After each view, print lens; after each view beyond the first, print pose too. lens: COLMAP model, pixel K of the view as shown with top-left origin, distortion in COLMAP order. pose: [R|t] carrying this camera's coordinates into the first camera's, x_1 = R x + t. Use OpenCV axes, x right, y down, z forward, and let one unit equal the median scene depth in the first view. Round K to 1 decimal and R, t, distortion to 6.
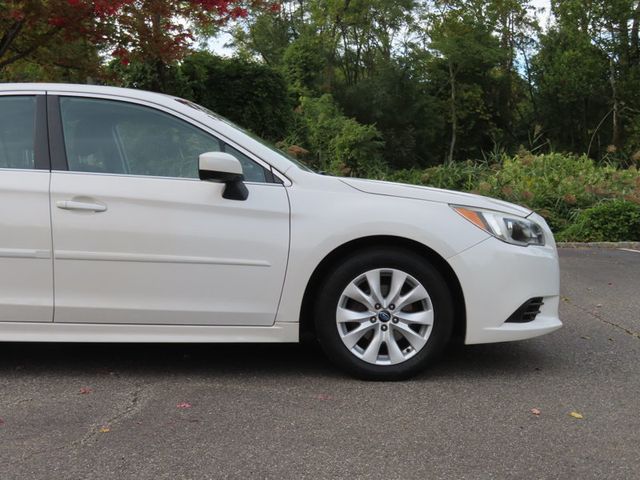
lens RADIAL K [[955.0, 0, 320.0], [0, 955.0, 240.0], [0, 0, 1]] dist [-0.001967, 0.006253]
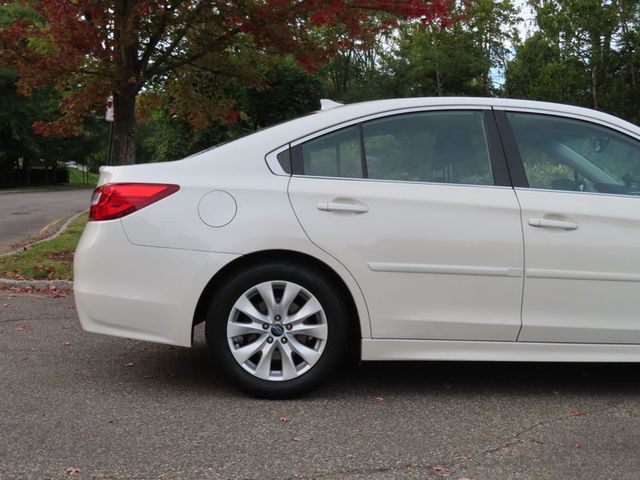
lens RADIAL K [[955.0, 0, 320.0], [0, 955.0, 240.0], [0, 0, 1]] dist [-0.001967, 0.006253]
pose [[0.997781, 0.009963, 0.065835, -0.543373], [-0.009631, 0.999939, -0.005371, -0.011018], [-0.065885, 0.004725, 0.997816, 0.029855]]
